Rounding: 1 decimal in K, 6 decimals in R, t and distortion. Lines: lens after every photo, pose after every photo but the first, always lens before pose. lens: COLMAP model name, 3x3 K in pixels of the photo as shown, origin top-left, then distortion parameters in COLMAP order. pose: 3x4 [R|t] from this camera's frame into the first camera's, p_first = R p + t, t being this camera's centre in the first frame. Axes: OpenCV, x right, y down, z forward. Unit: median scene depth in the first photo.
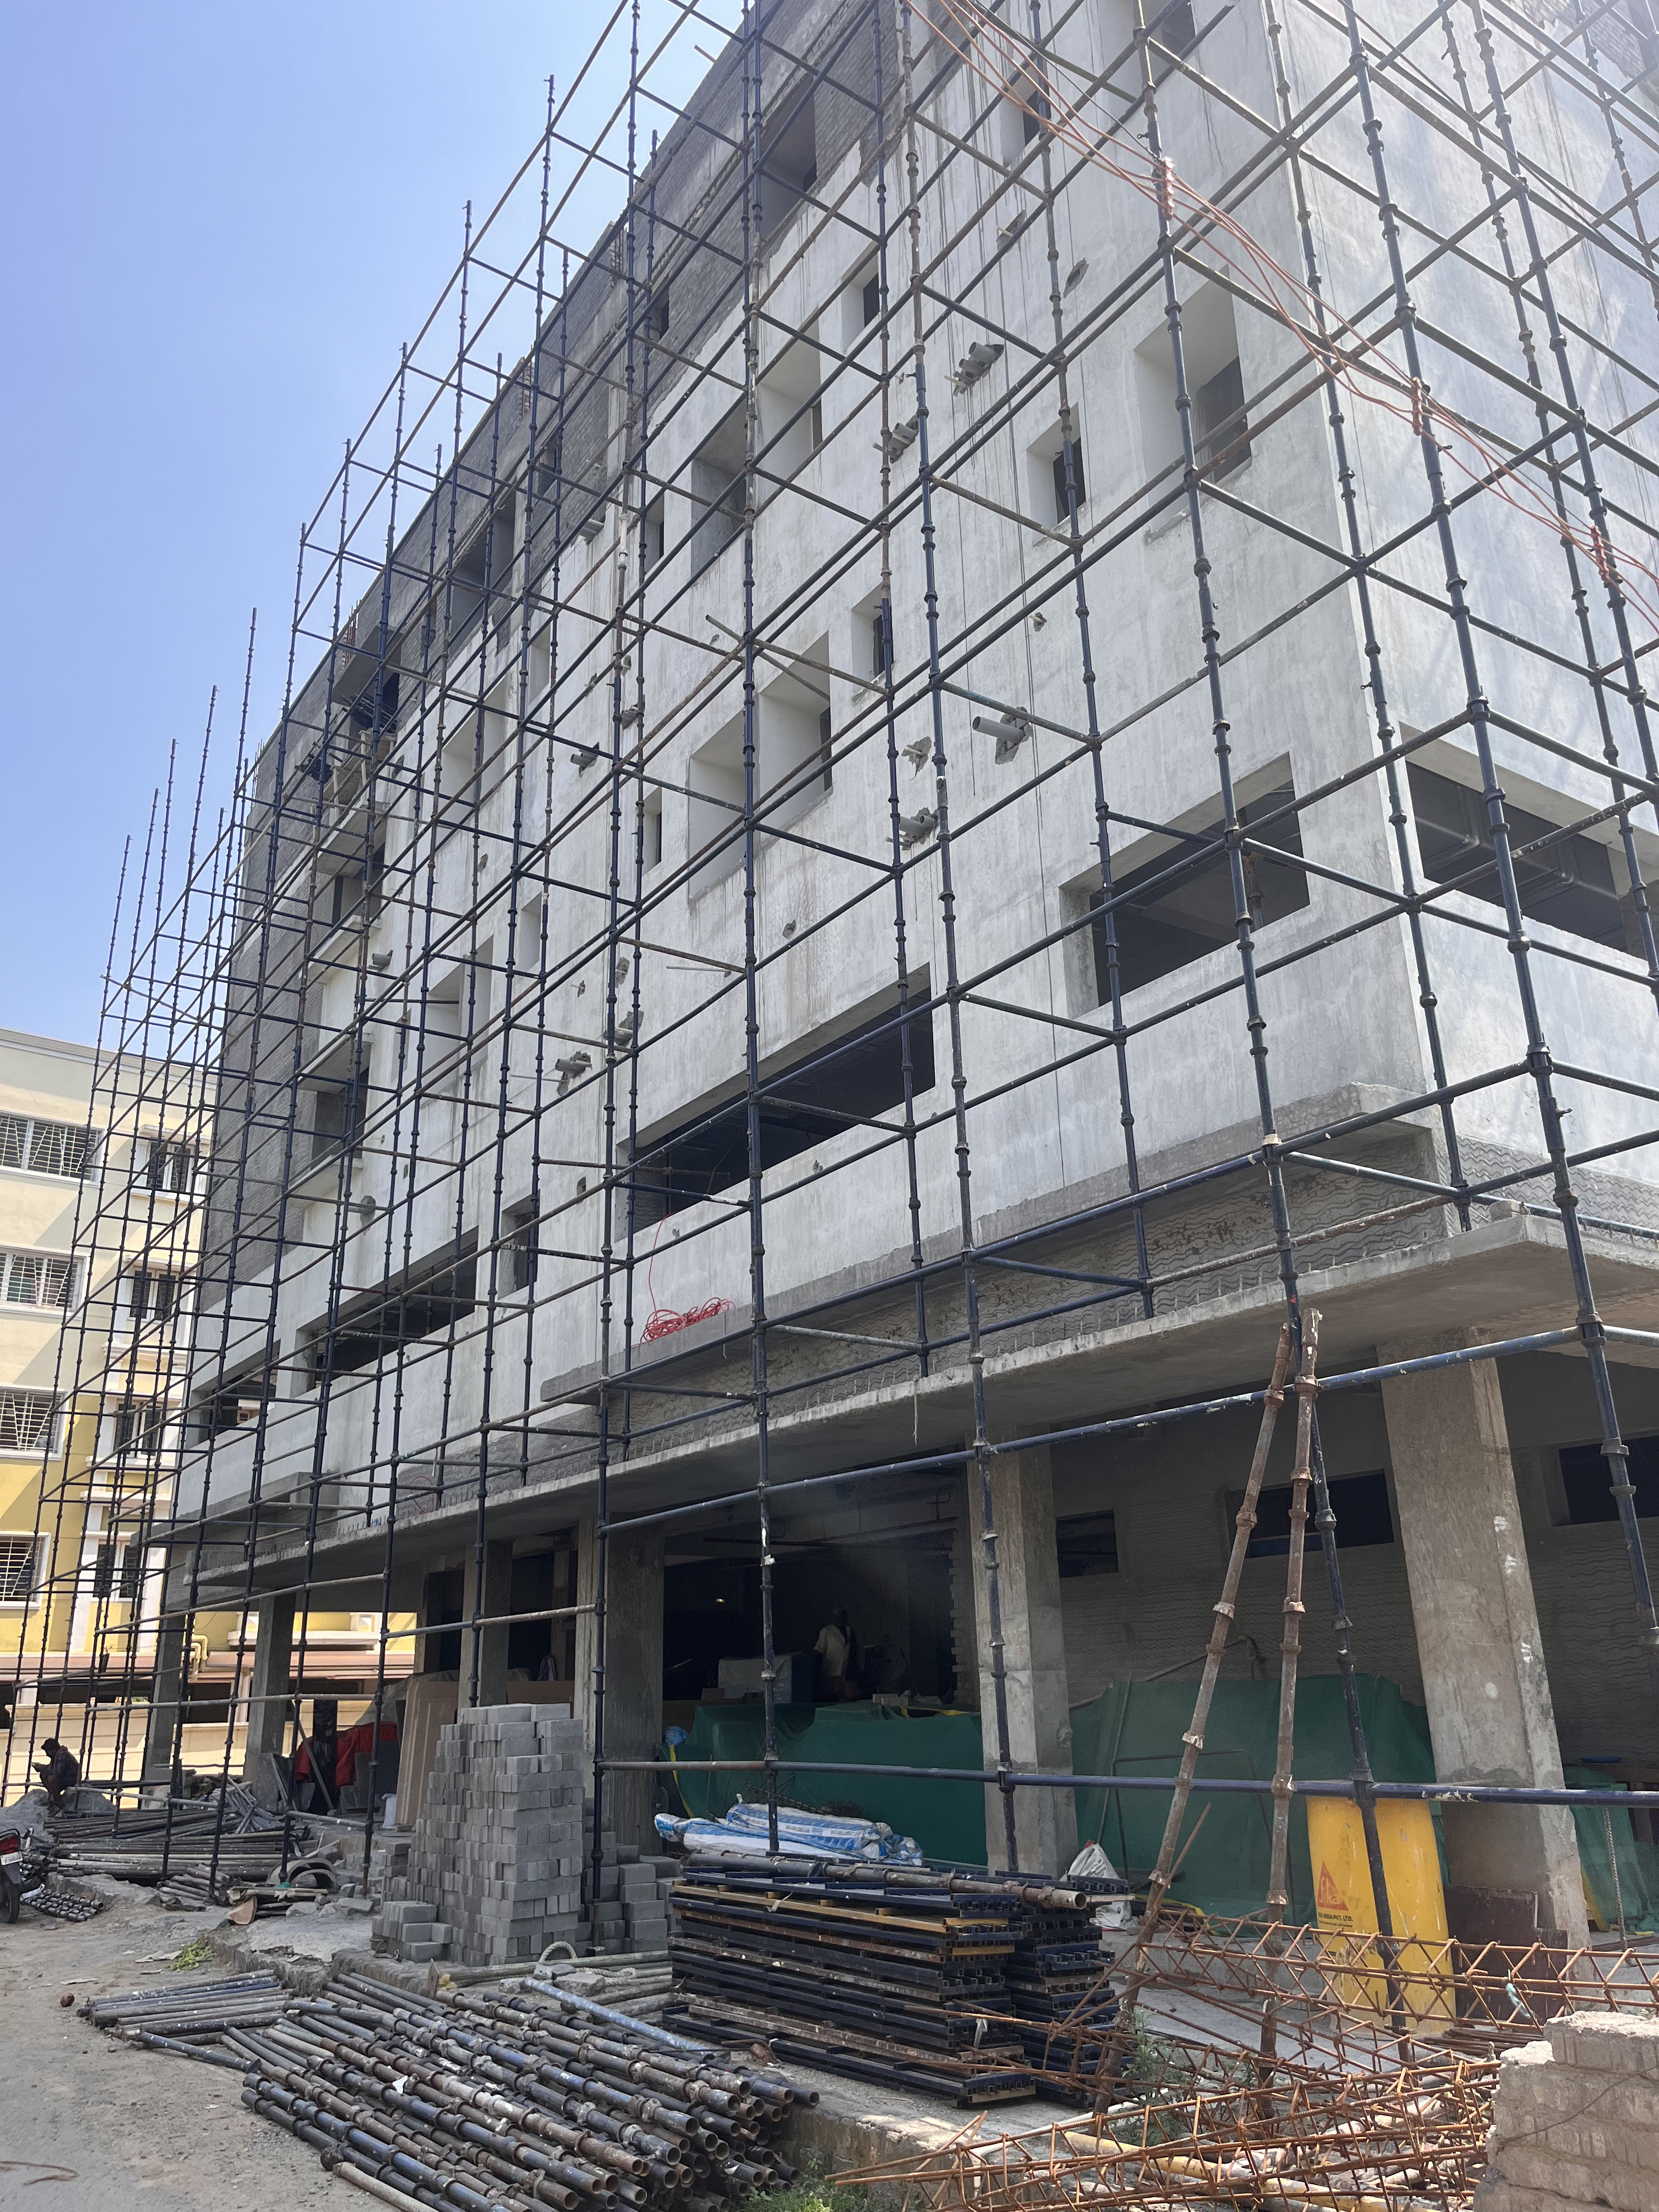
lens RADIAL K [[1687.5, 0, 827.7], [0, 1687.5, 1091.5], [0, 0, 1]] dist [0.064638, -0.085732]
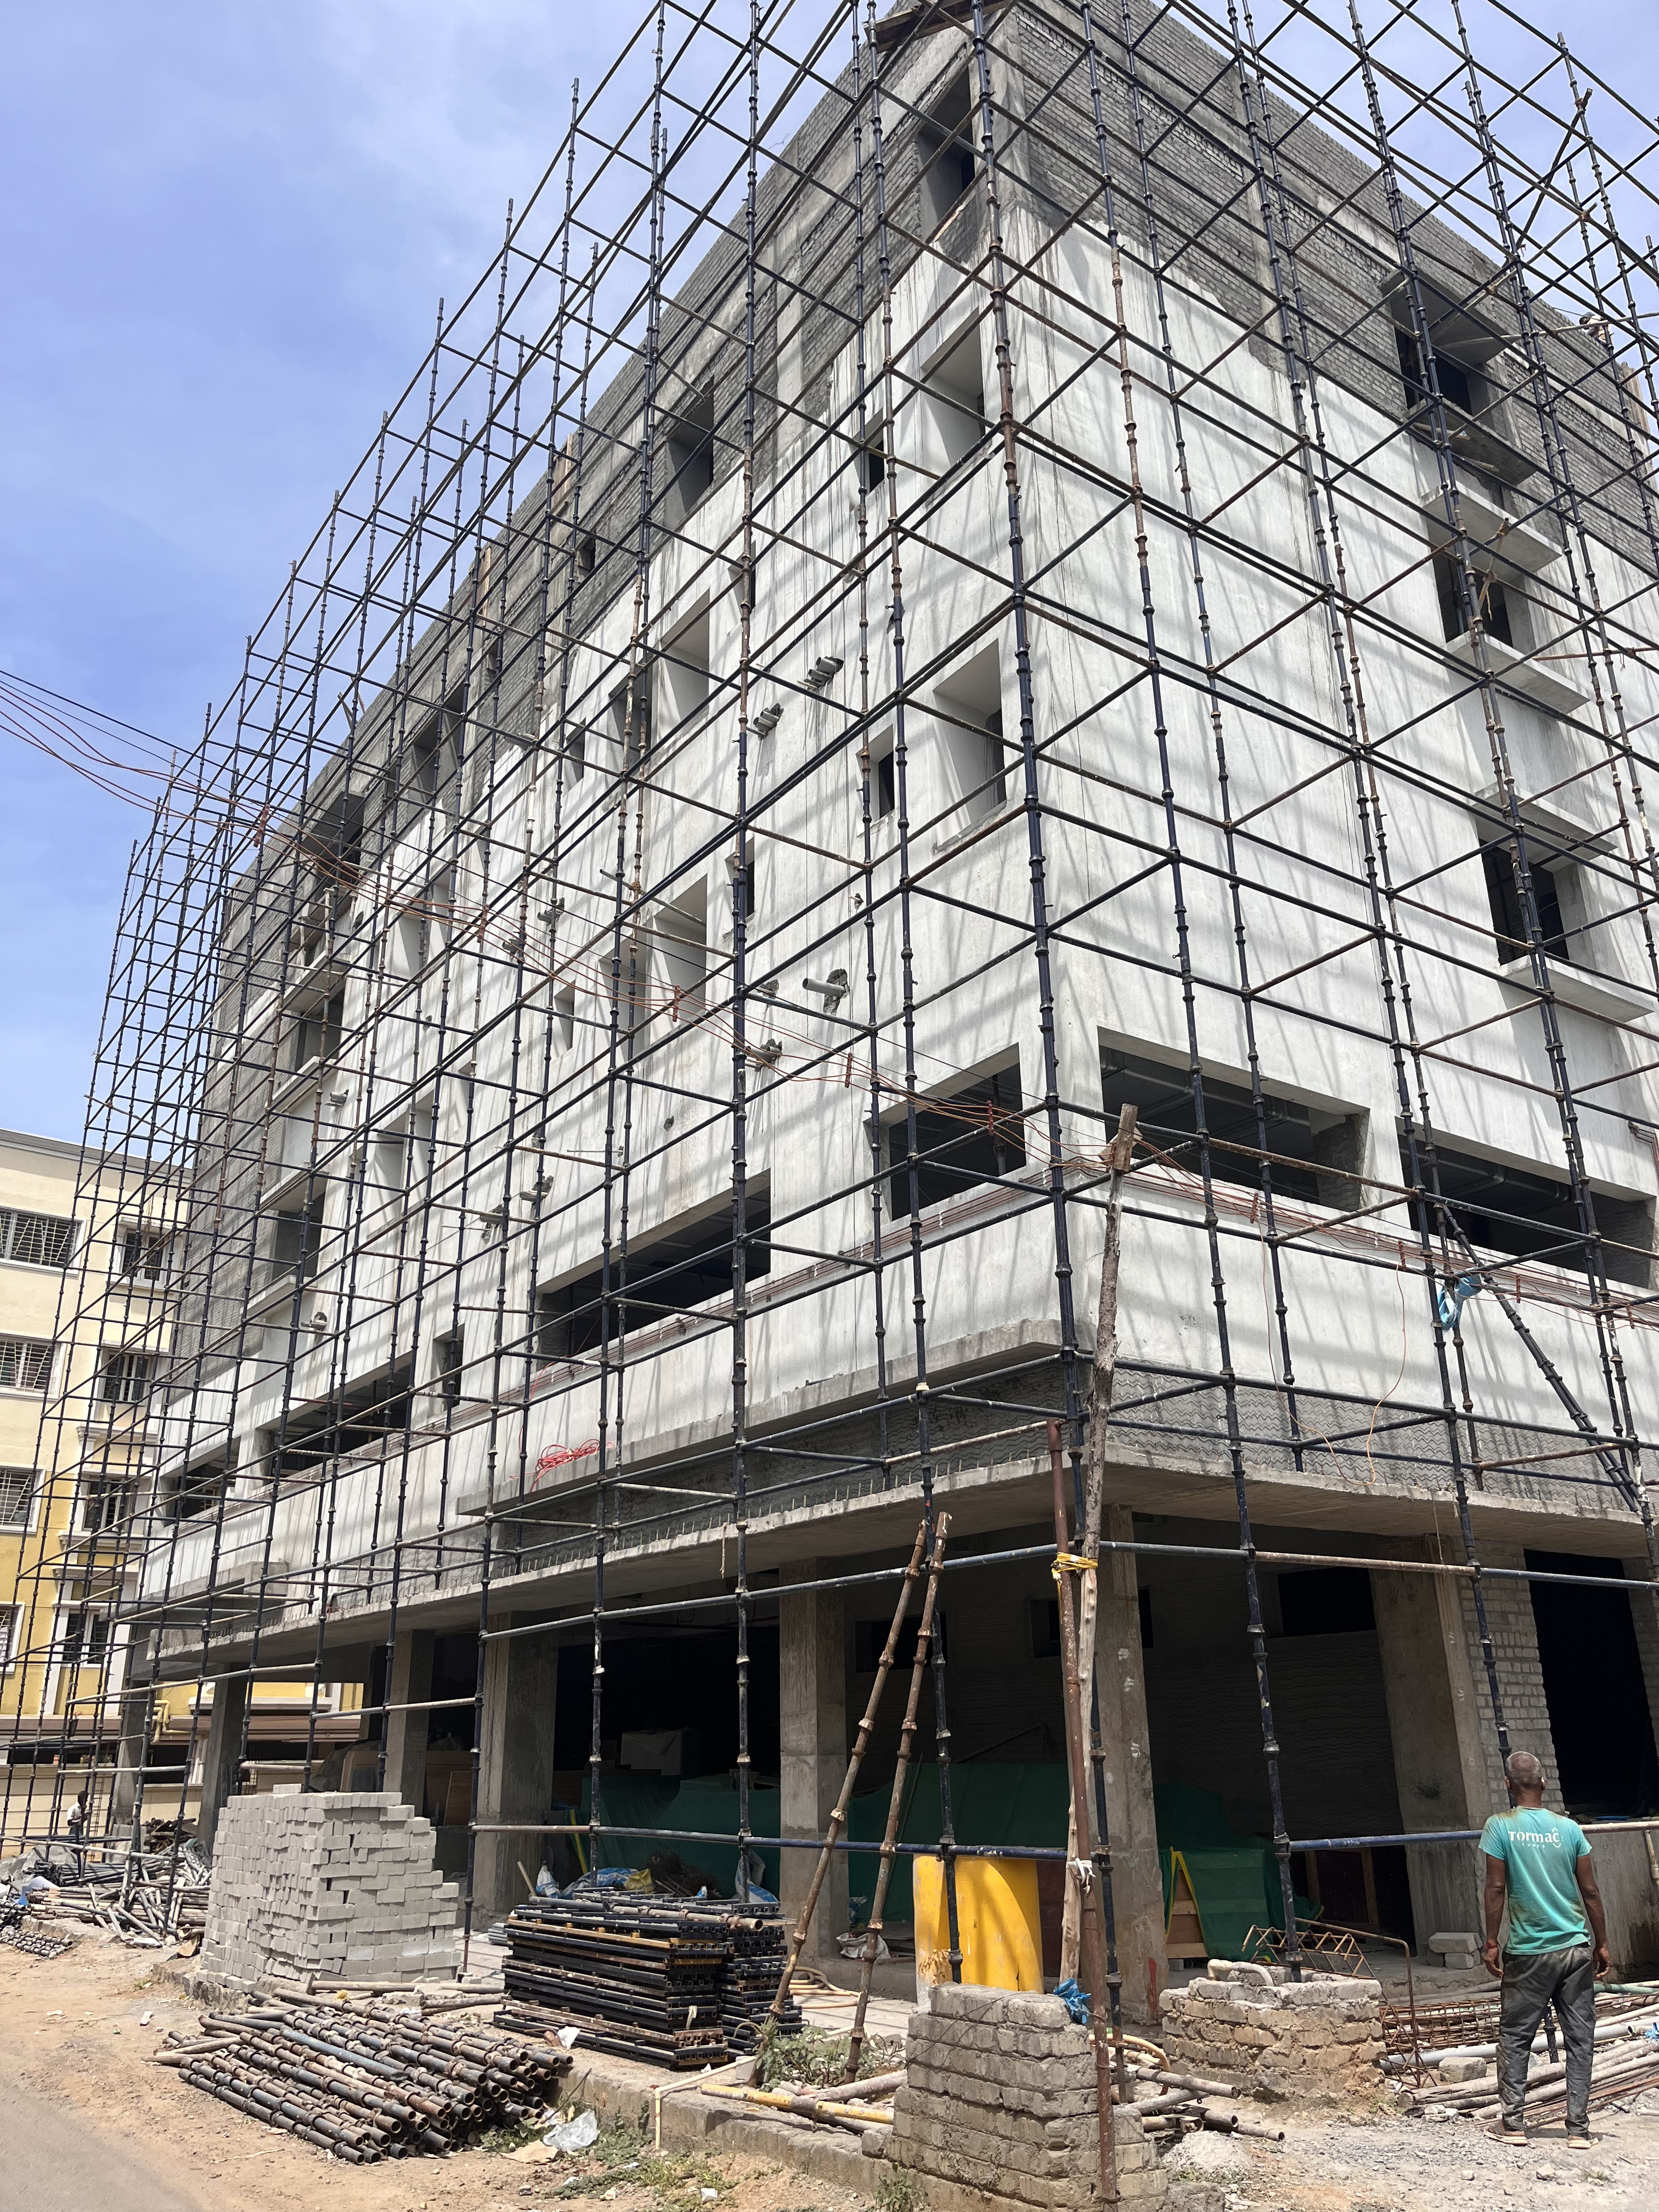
lens RADIAL K [[1694.1, 0, 829.5], [0, 1694.1, 1106.0], [0, 0, 1]] dist [0.065949, -0.072172]
pose [[0.999847, 0.014001, 0.010522, 0.092940], [-0.013768, 0.999666, -0.021889, -0.098643], [-0.010825, 0.021741, 0.999705, -0.242950]]
